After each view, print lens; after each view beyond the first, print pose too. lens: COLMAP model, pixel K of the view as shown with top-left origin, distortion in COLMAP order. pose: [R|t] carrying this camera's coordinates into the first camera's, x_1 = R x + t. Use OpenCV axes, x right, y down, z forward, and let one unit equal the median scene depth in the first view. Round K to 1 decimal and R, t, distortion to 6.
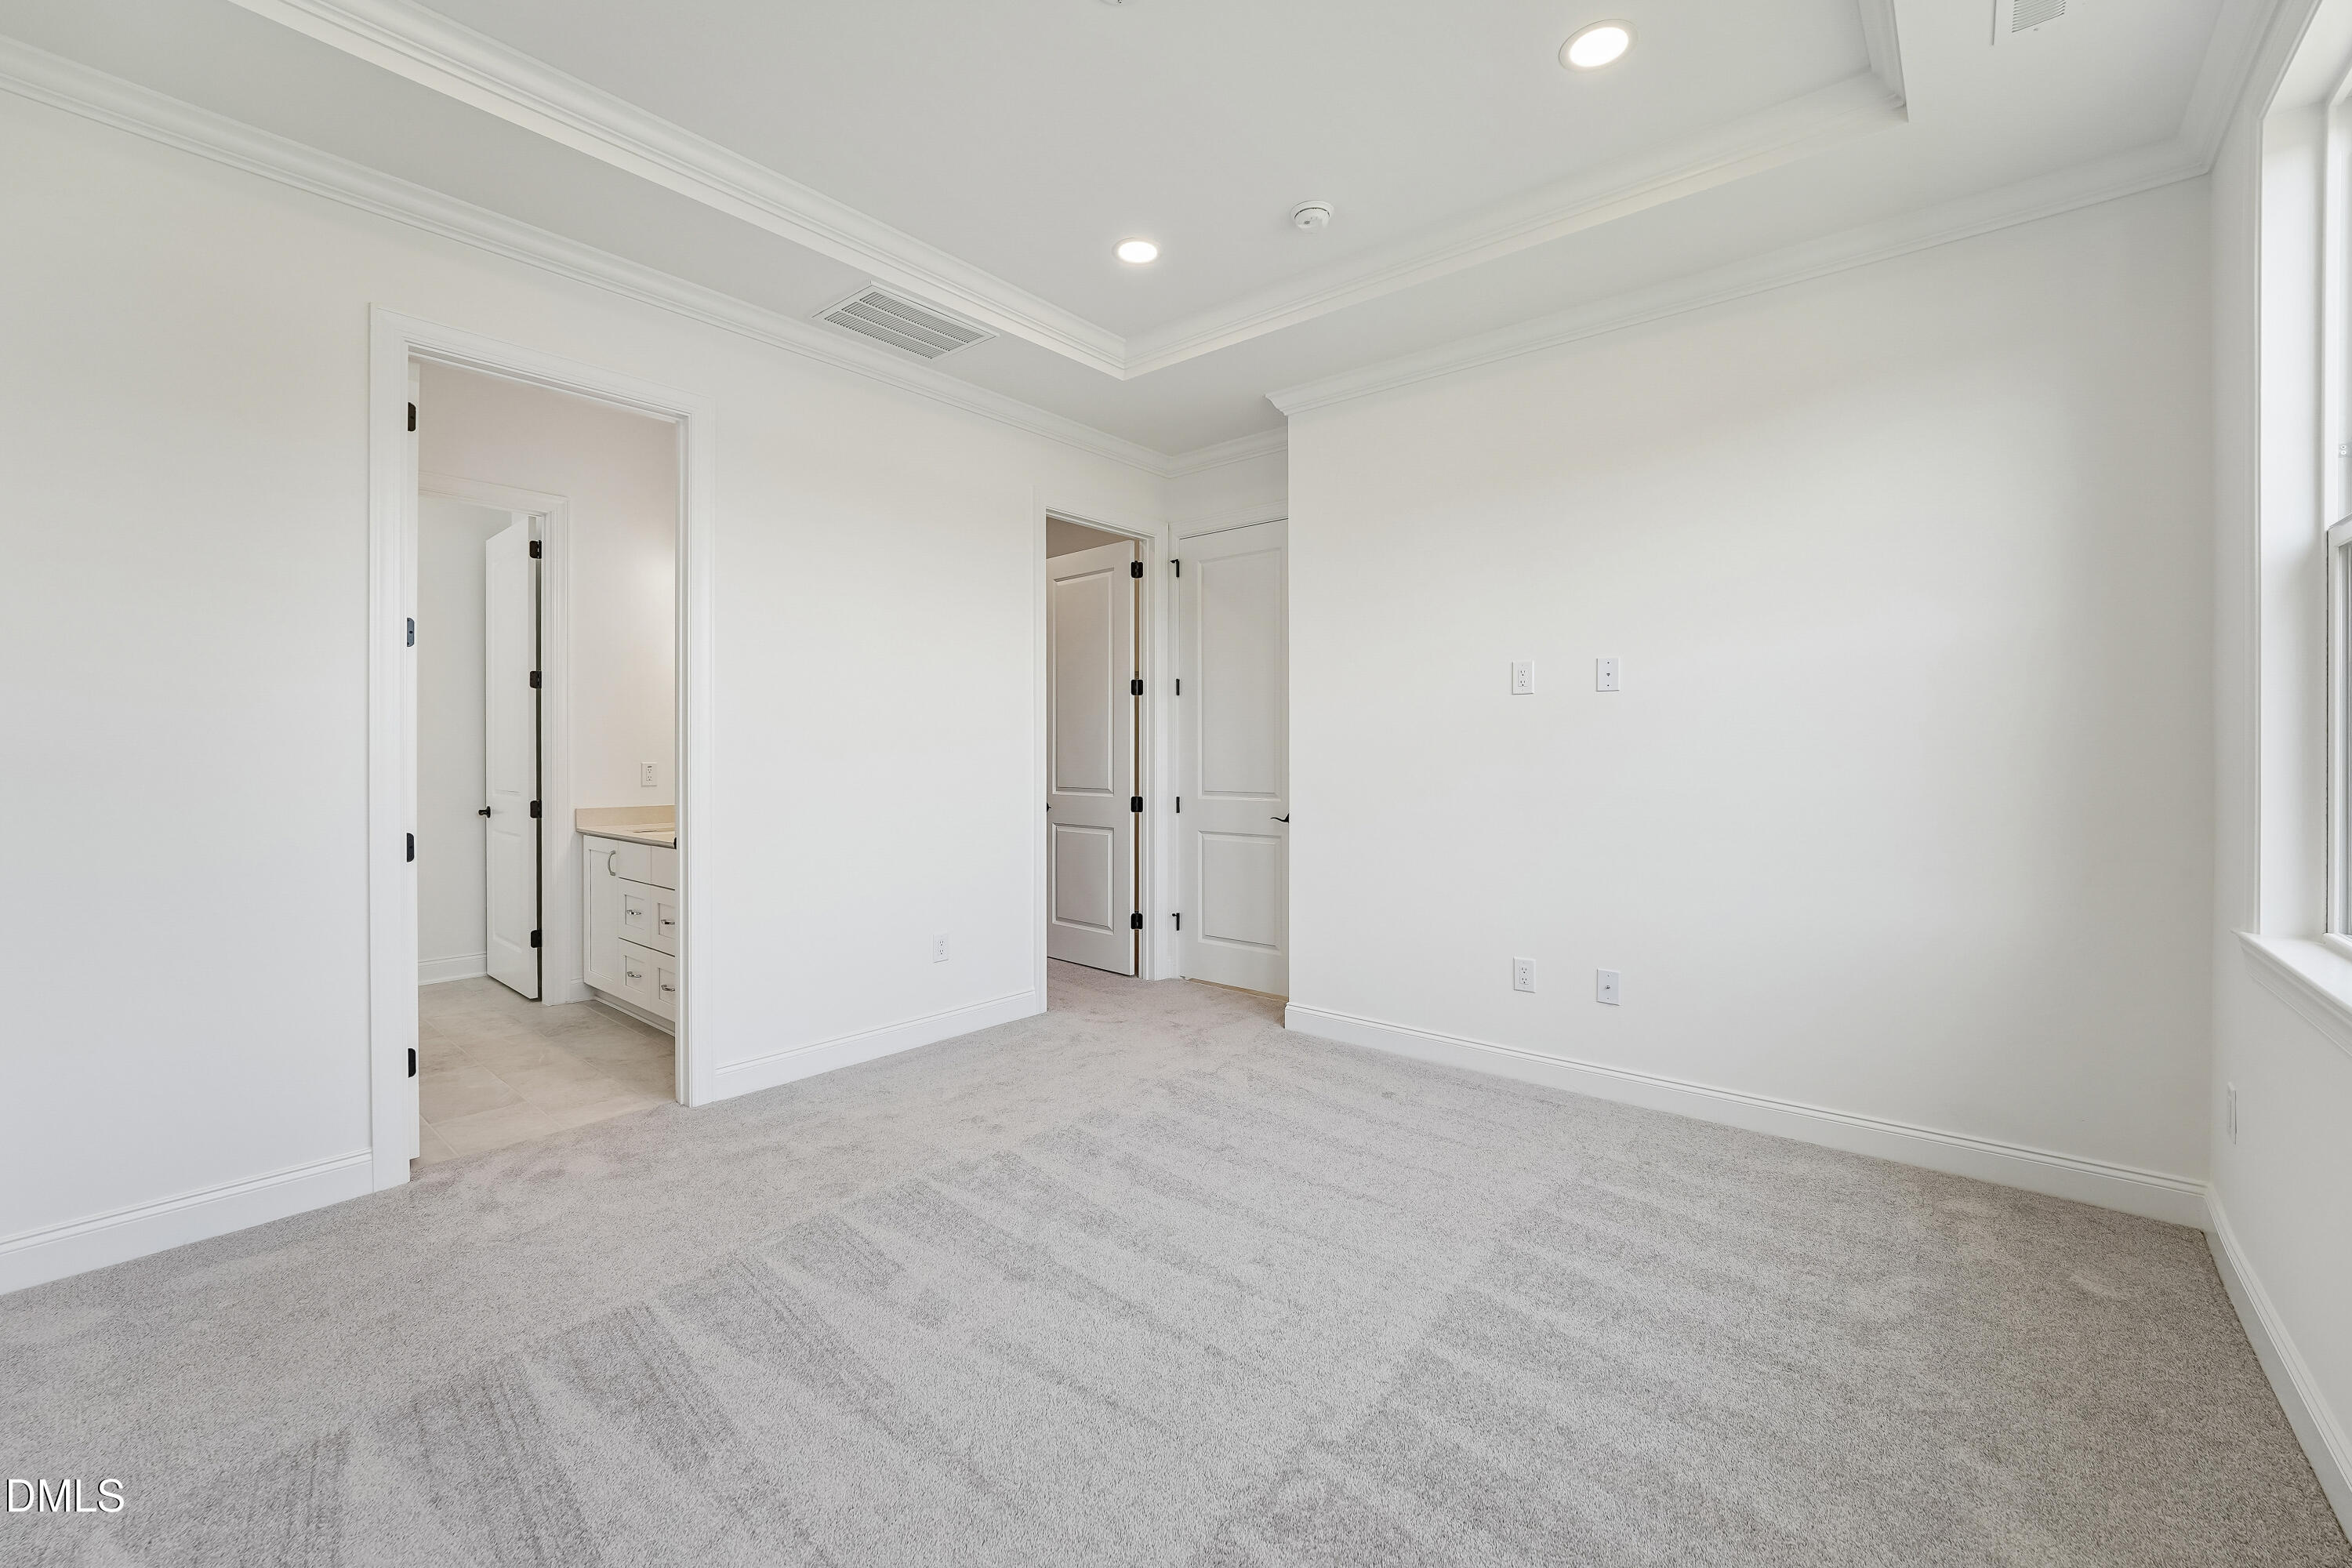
lens RADIAL K [[962.3, 0, 1177.1], [0, 962.3, 772.5], [0, 0, 1]] dist [0.000931, -0.000039]
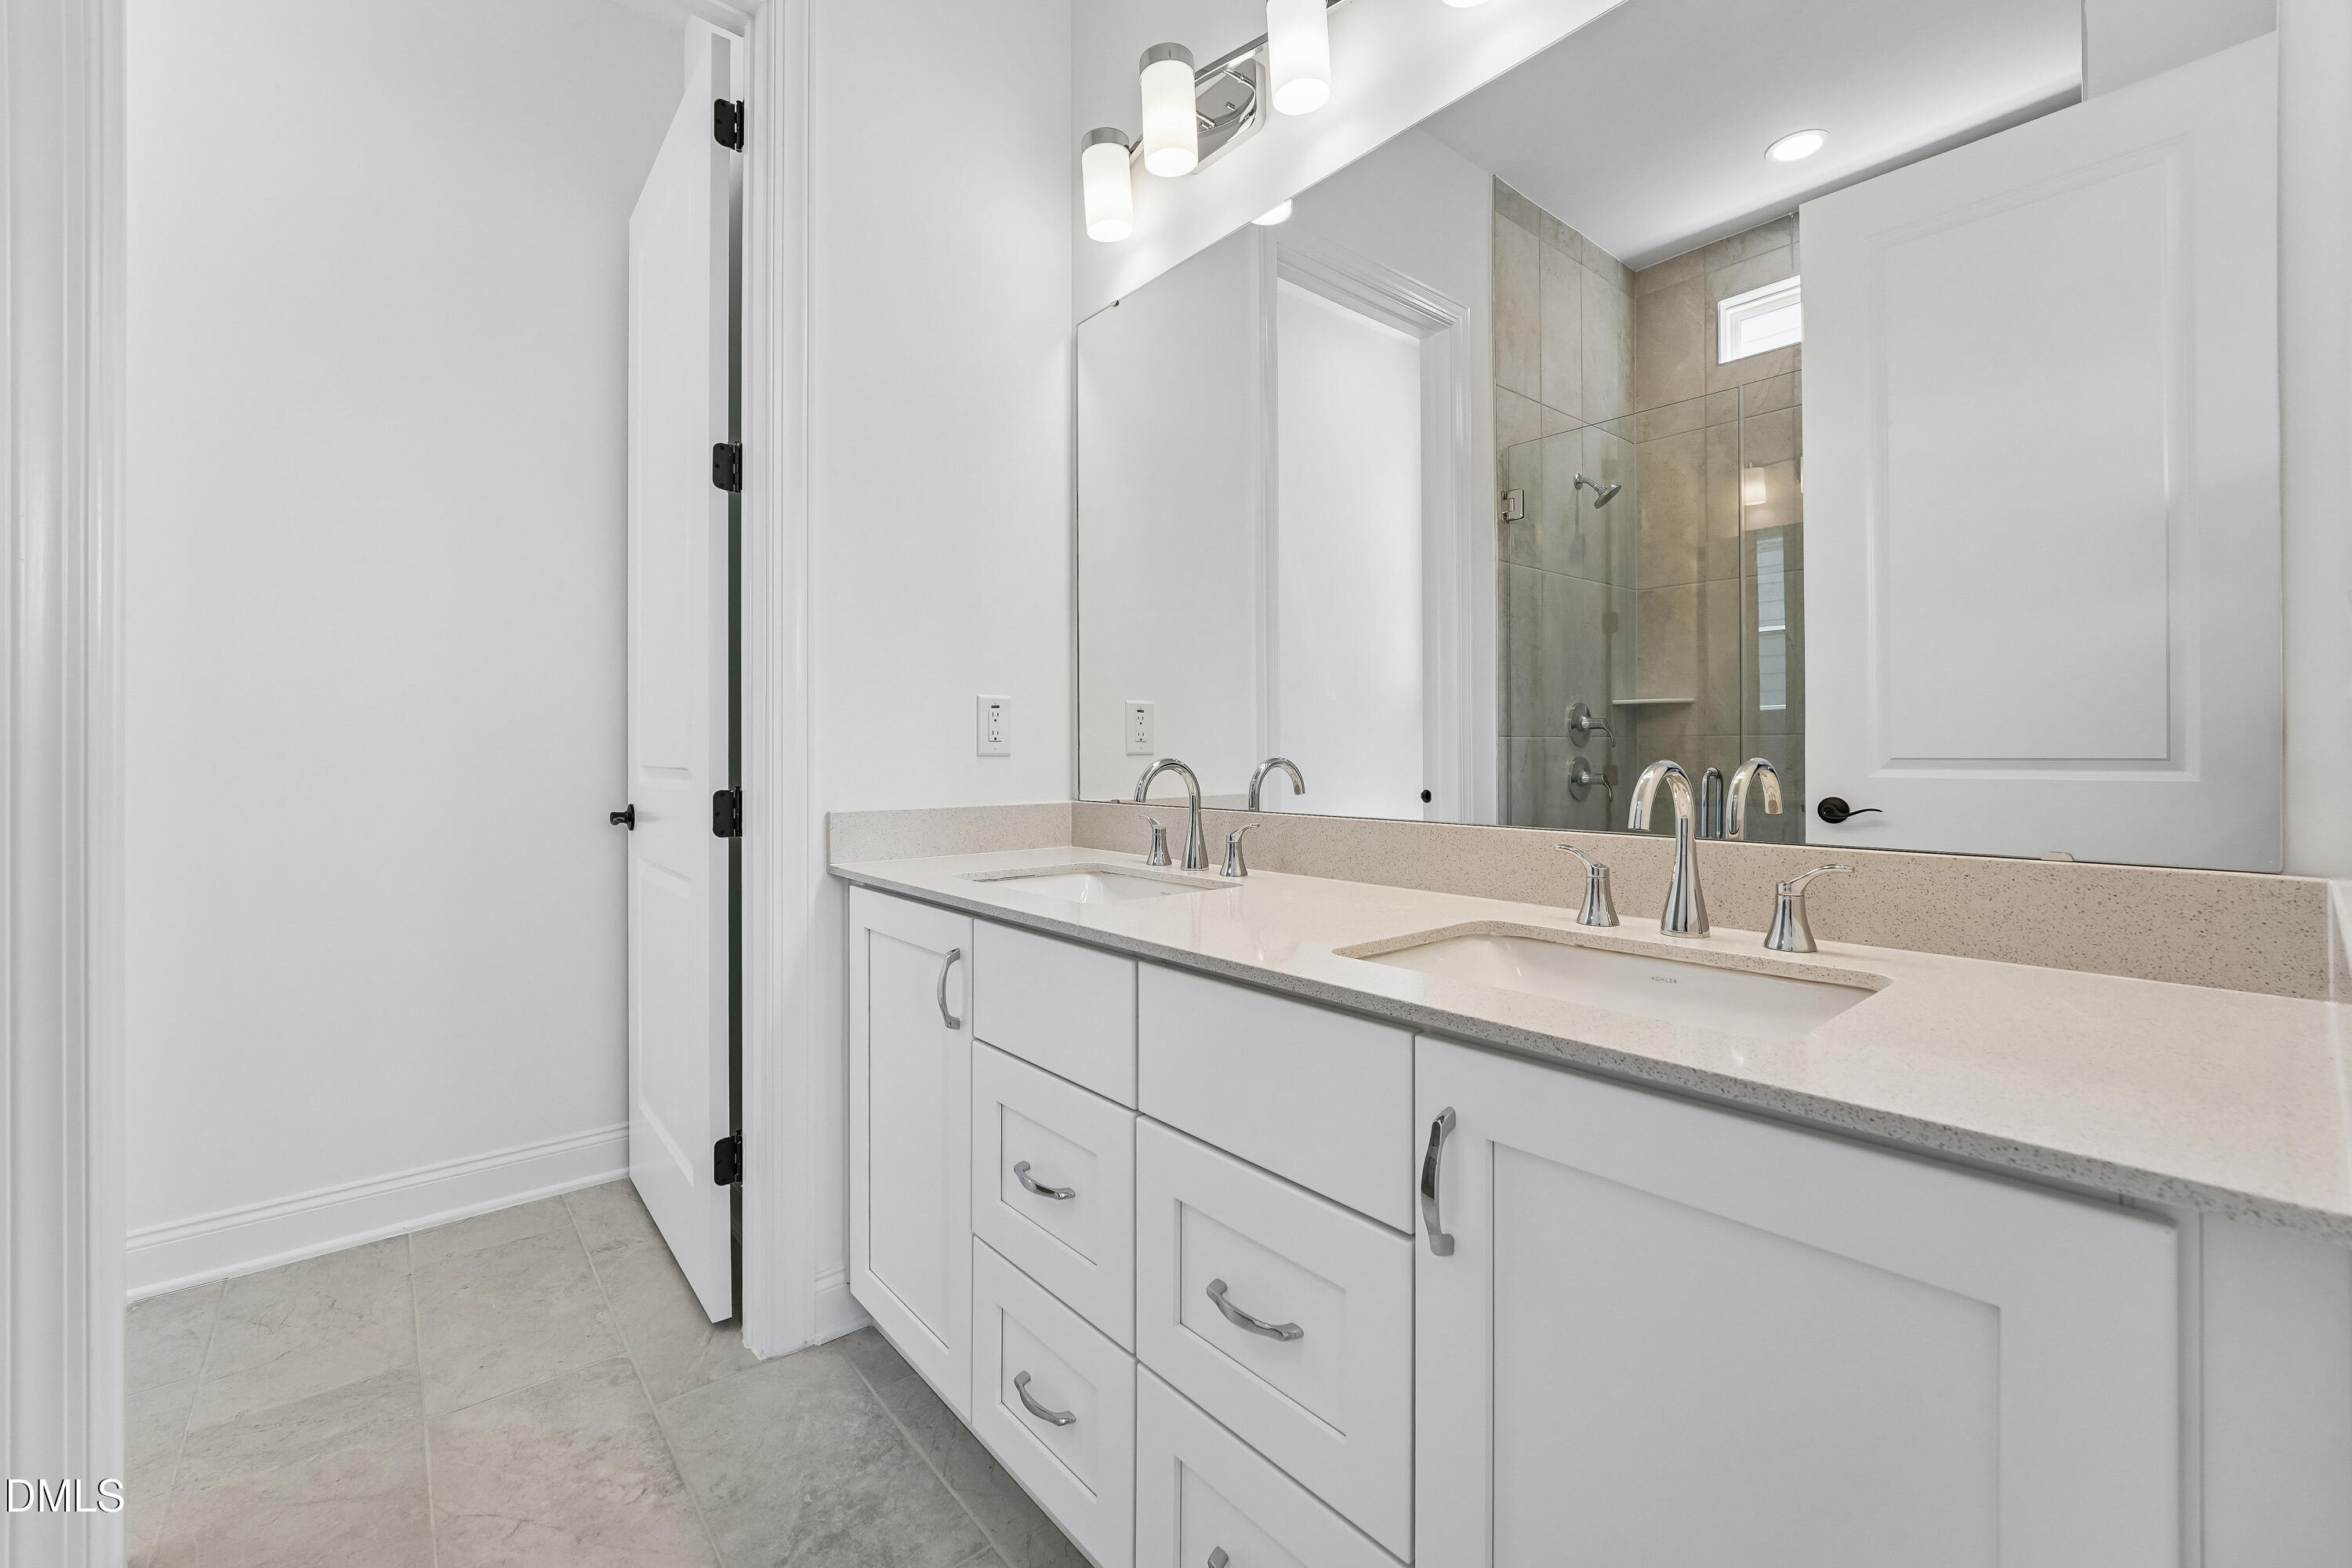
lens RADIAL K [[962.3, 0, 1187.8], [0, 962.3, 766.8], [0, 0, 1]] dist [0.000931, -0.000039]
pose [[0.989031, -0.001156, -0.147706, -0.433389], [0.000315, 0.999984, -0.005719, 0.022397], [0.147710, 0.005610, 0.989015, 0.655693]]
